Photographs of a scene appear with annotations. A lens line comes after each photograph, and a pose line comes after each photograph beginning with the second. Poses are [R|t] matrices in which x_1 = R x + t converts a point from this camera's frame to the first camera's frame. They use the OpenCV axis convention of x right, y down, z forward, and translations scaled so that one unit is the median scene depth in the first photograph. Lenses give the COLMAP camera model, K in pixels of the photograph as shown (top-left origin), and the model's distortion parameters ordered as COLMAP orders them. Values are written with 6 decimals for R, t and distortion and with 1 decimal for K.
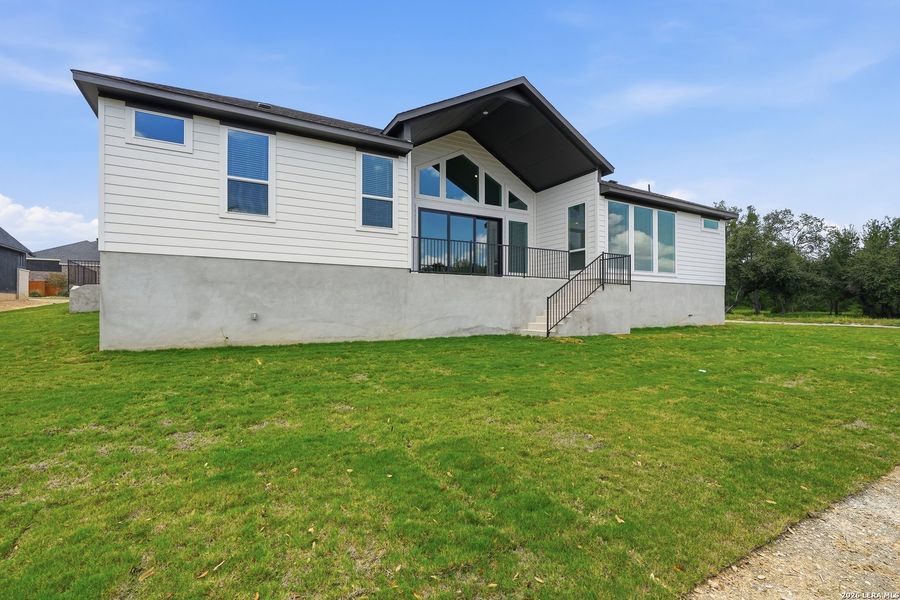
lens RADIAL K [[411.8, 0, 443.6], [0, 411.8, 303.7], [0, 0, 1]] dist [-0.003101, 0.000923]
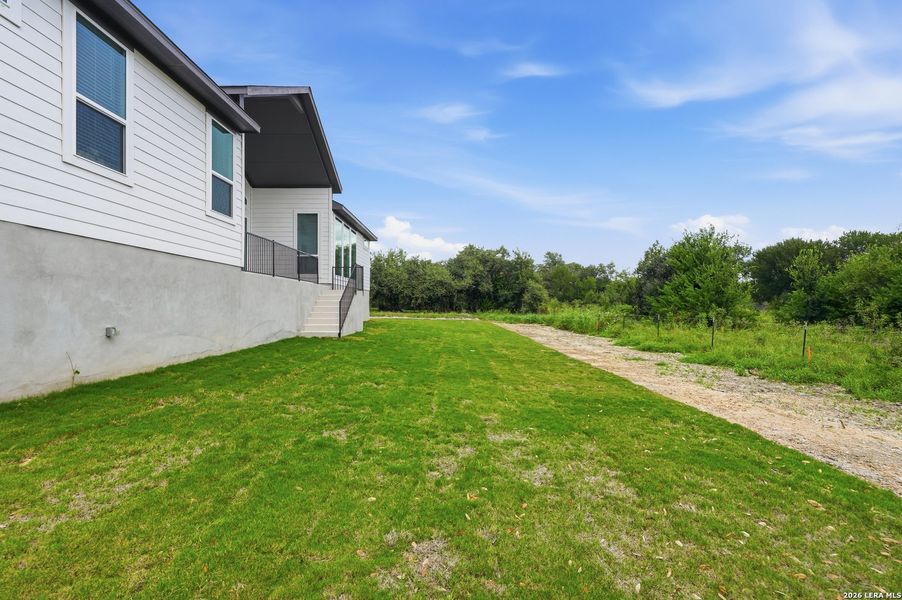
lens RADIAL K [[417.0, 0, 451.0], [0, 417.0, 300.0], [0, 0, 1]] dist [-0.001513, 0.000631]
pose [[0.486726, 0.014899, 0.873428, -0.704993], [-0.021241, 0.999761, -0.005218, -0.024203], [-0.873297, -0.016012, 0.486926, 0.223848]]
